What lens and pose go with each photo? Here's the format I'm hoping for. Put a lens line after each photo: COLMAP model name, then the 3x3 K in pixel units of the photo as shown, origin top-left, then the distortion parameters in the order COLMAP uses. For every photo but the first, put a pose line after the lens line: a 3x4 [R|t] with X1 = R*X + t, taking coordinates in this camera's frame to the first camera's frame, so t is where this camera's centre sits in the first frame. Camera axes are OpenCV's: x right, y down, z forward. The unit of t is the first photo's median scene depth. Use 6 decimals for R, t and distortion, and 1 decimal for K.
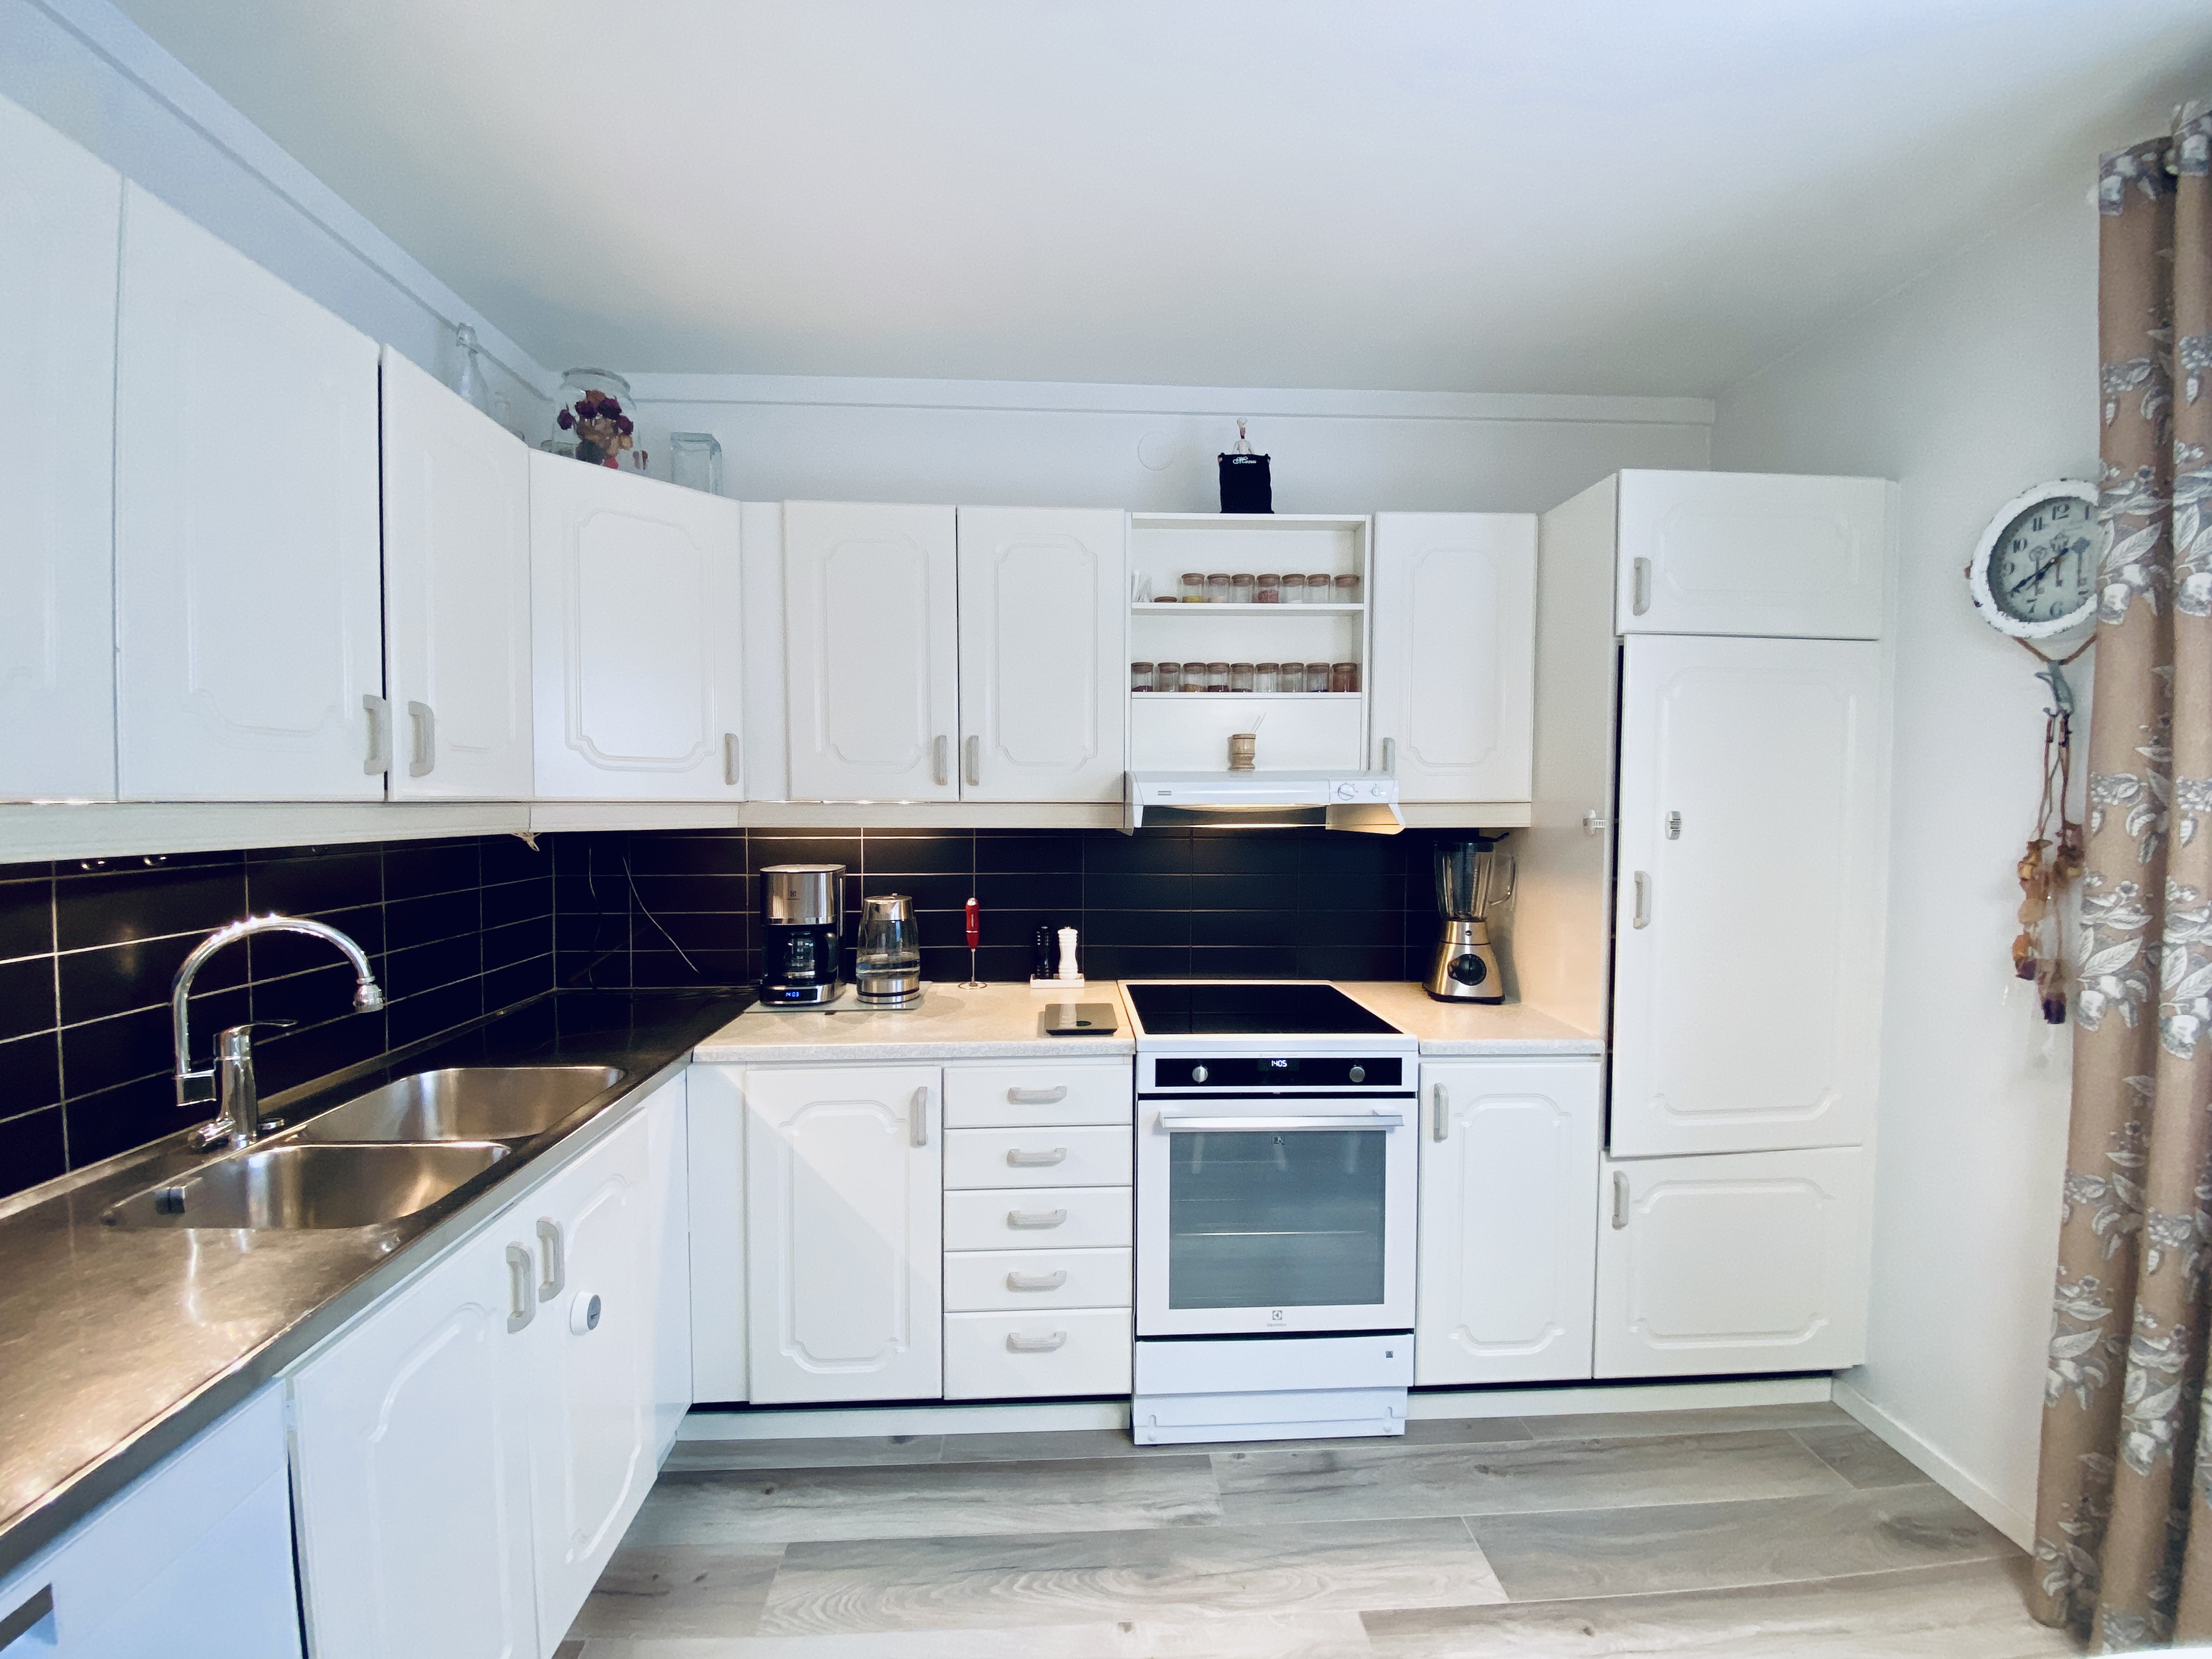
lens RADIAL K [[898.6, 0, 1091.8], [0, 898.6, 839.9], [0, 0, 1]] dist [0.044446, -0.000318]
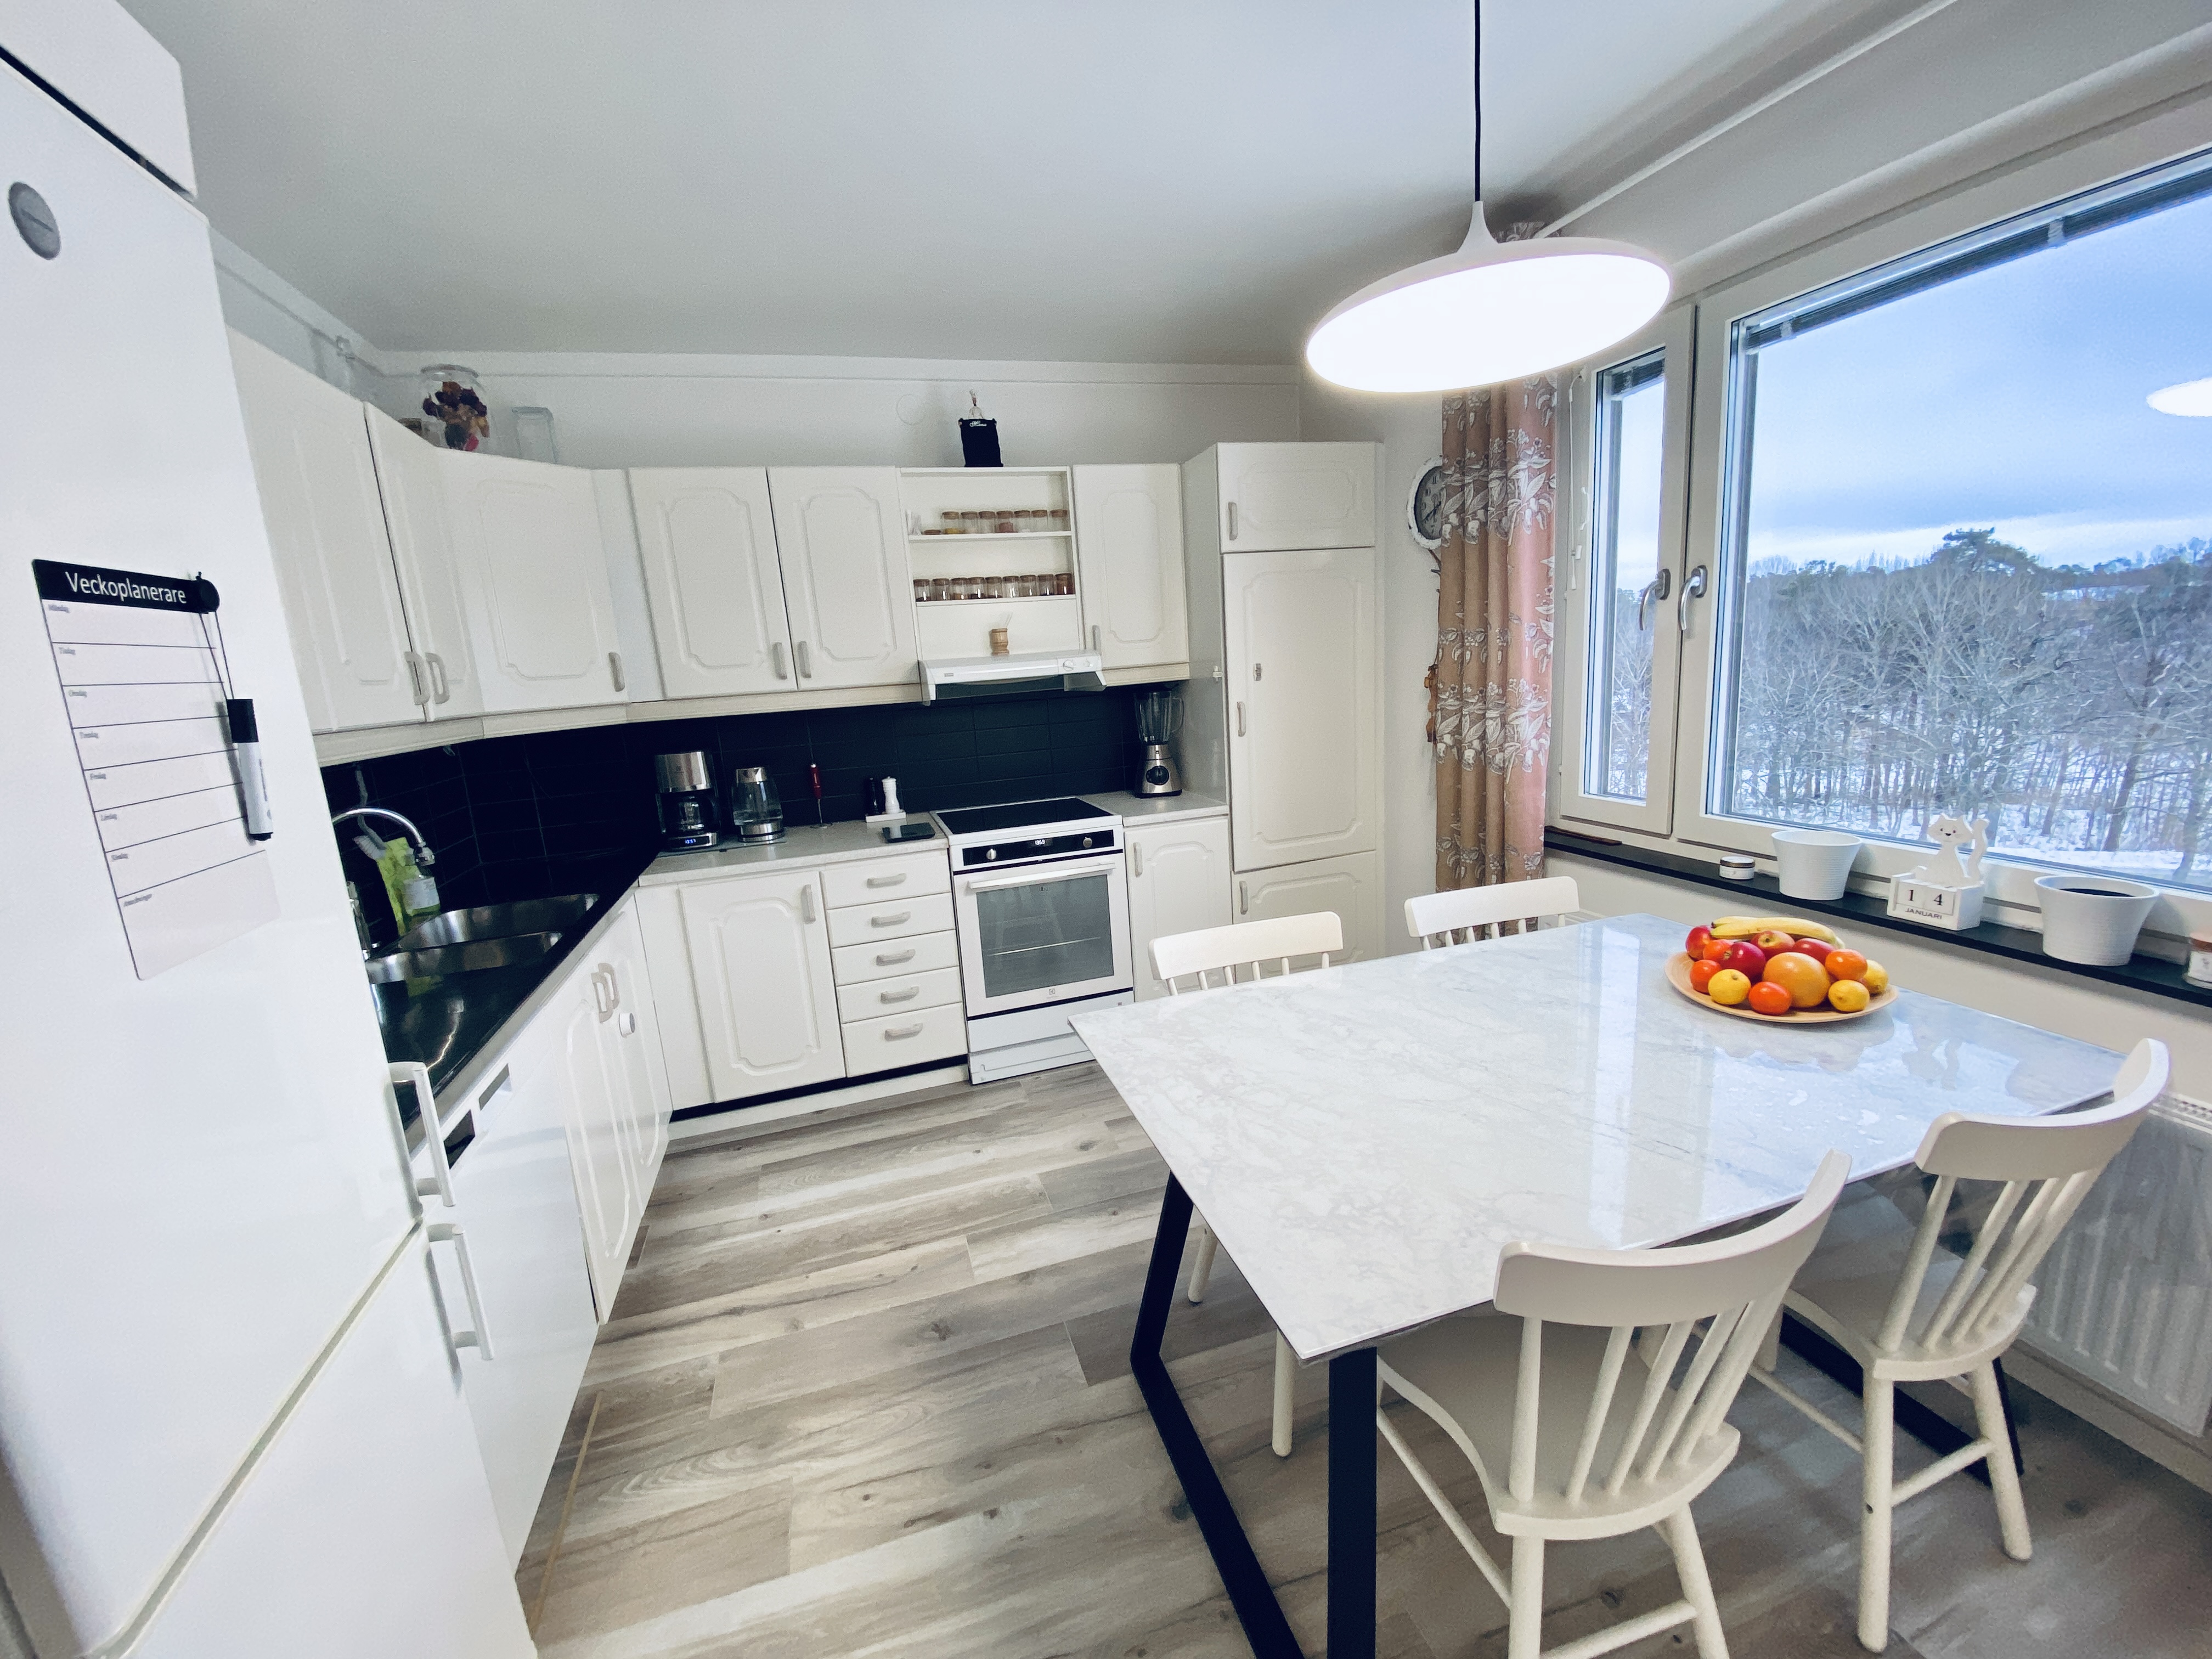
lens RADIAL K [[898.6, 0, 1110.2], [0, 898.6, 833.4], [0, 0, 1]] dist [0.044446, -0.000318]
pose [[0.964372, -0.118093, 0.236730, -0.043633], [0.083491, 0.984966, 0.151231, 0.002911], [-0.251030, -0.126078, 0.959733, -0.520380]]
